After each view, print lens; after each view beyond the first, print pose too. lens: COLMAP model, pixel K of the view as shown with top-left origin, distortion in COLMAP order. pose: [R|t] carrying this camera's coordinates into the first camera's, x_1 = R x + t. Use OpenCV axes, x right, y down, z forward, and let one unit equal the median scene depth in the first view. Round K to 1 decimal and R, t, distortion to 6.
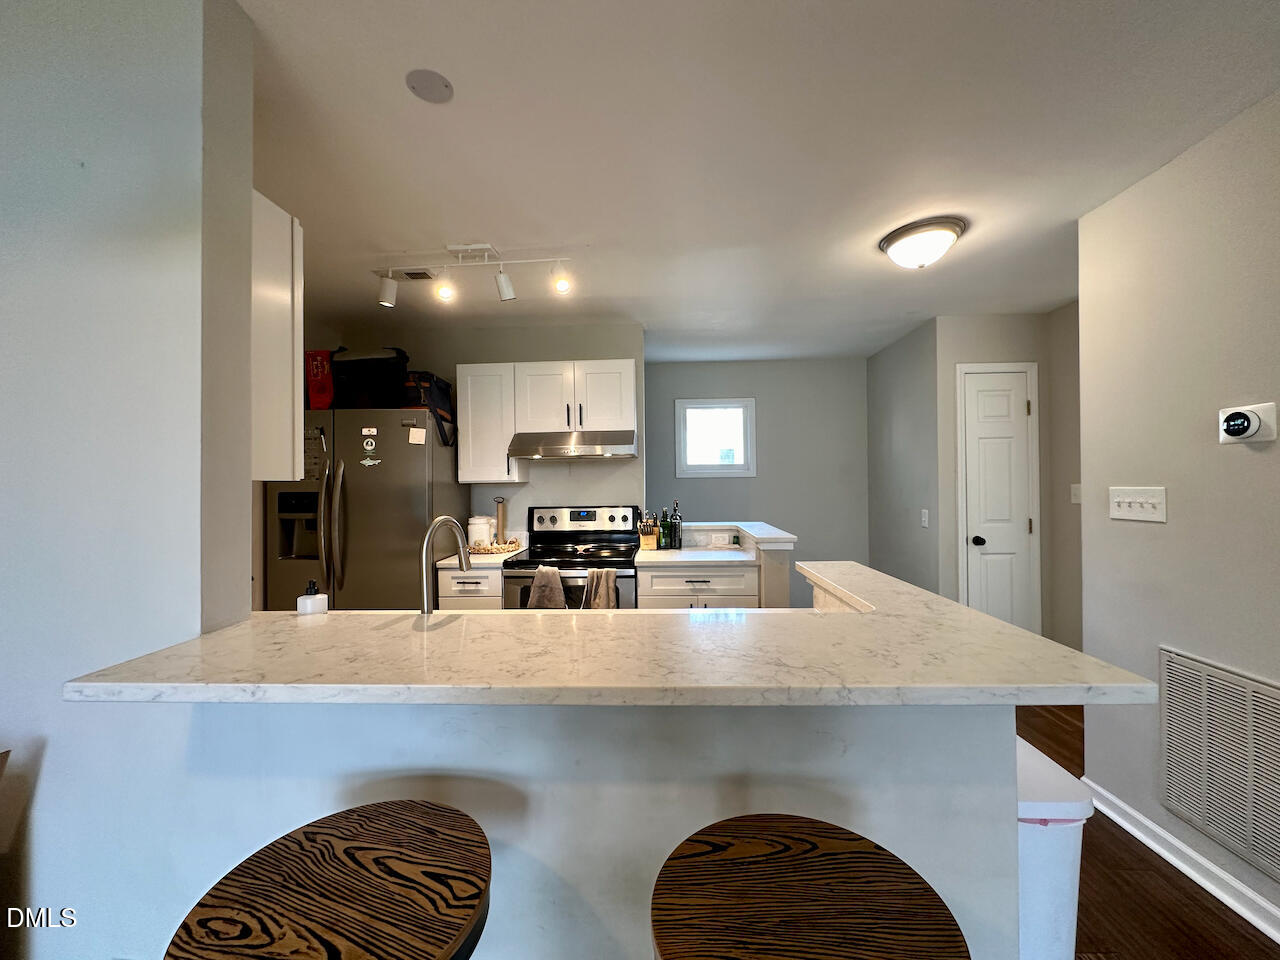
lens RADIAL K [[509.0, 0, 640.0], [0, 509.0, 480.0], [0, 0, 1]] dist [-0.000945, 0.000026]
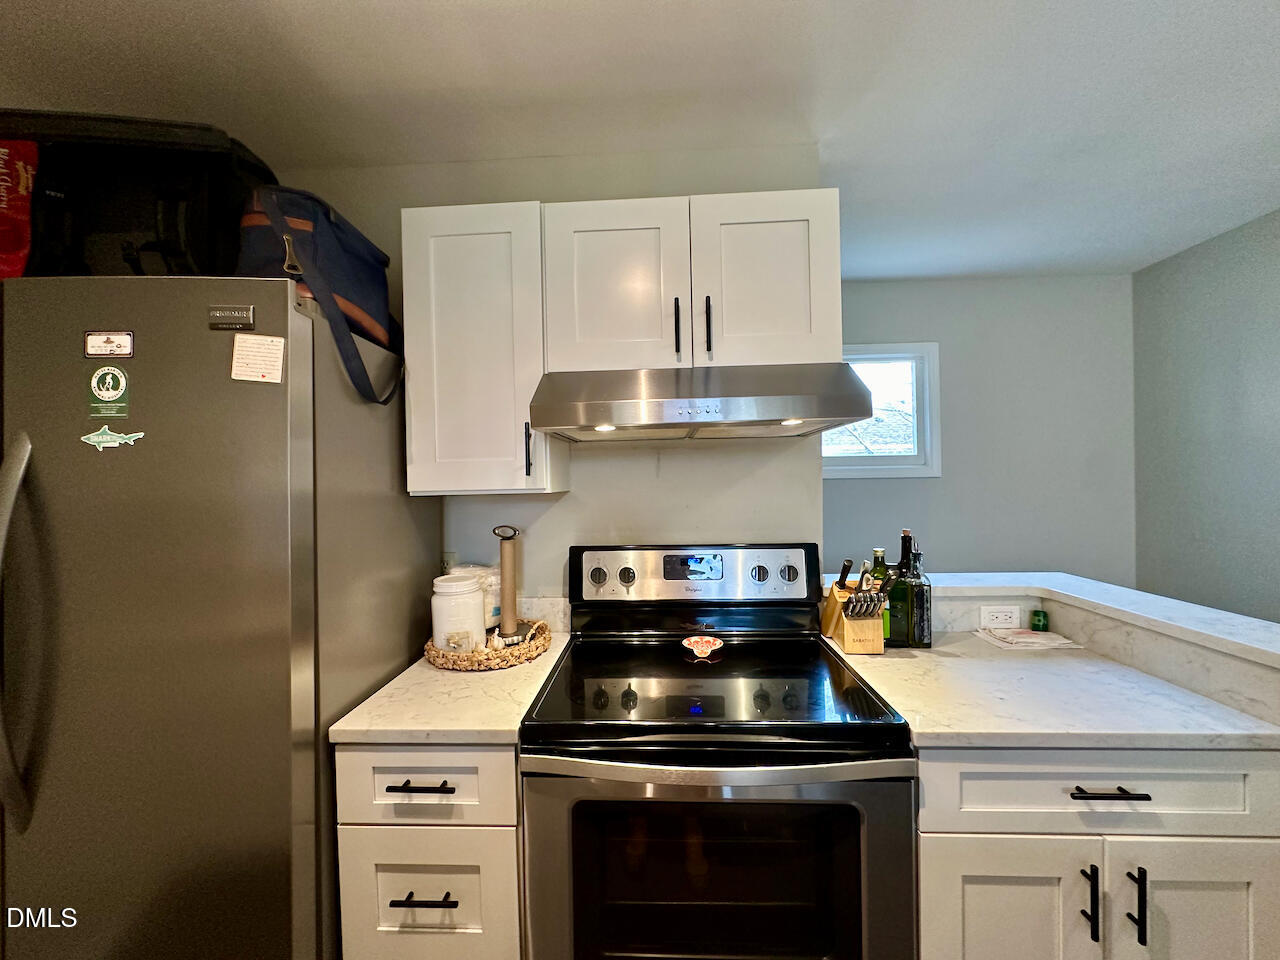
lens RADIAL K [[510.8, 0, 639.0], [0, 510.8, 483.1], [0, 0, 1]] dist [-0.001735, 0.000084]
pose [[0.999987, -0.003596, -0.003674, -0.165464], [0.003622, 0.999968, 0.007160, -0.006669], [0.003649, -0.007174, 0.999968, 0.581288]]
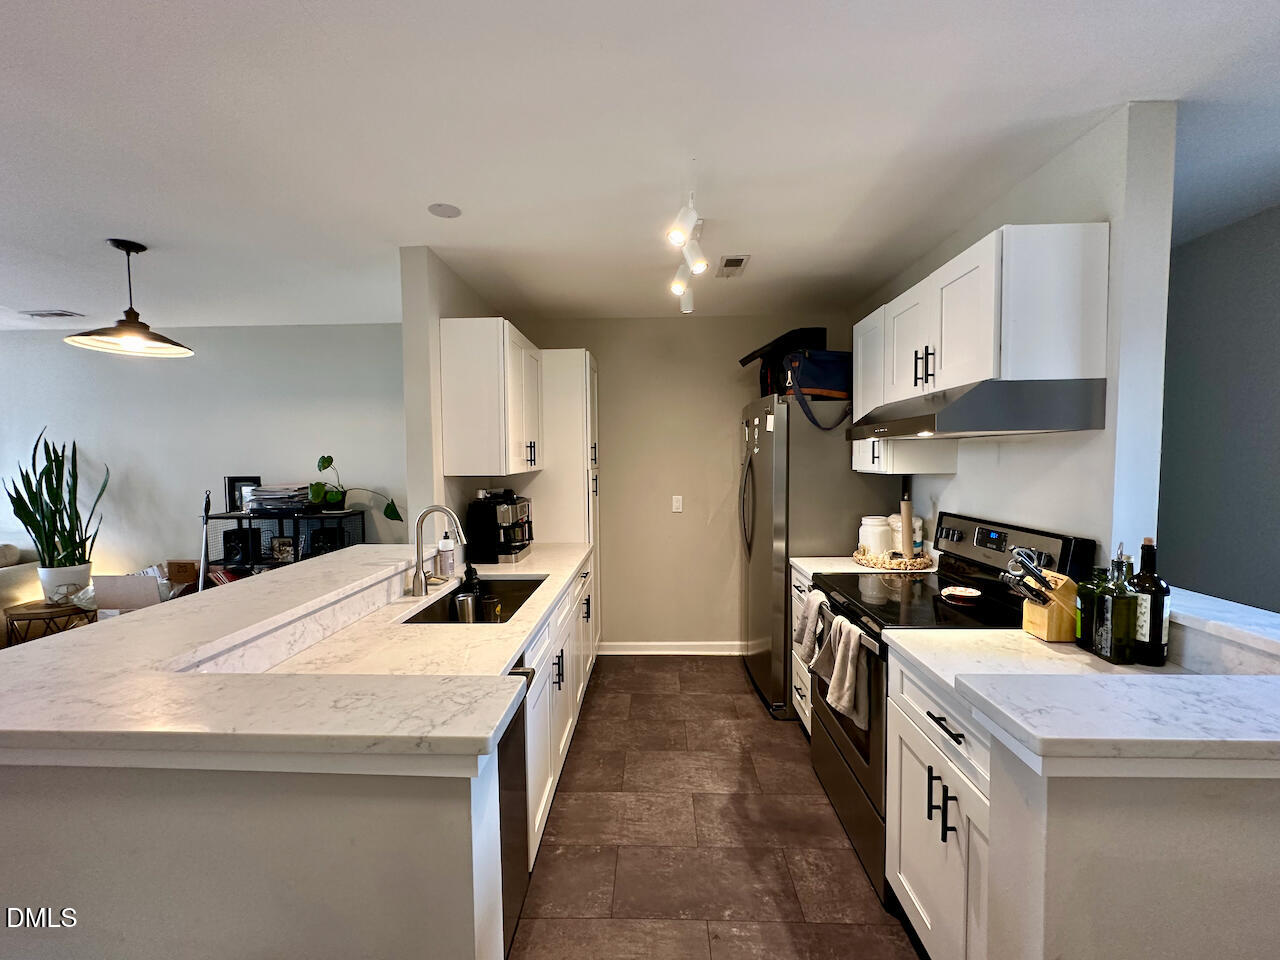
lens RADIAL K [[510.8, 0, 639.0], [0, 510.8, 483.1], [0, 0, 1]] dist [-0.001735, 0.000084]
pose [[0.008251, 0.066652, -0.997742, 0.460703], [0.017403, 0.997615, 0.066787, -0.036408], [0.999815, -0.017914, 0.007071, 0.642720]]
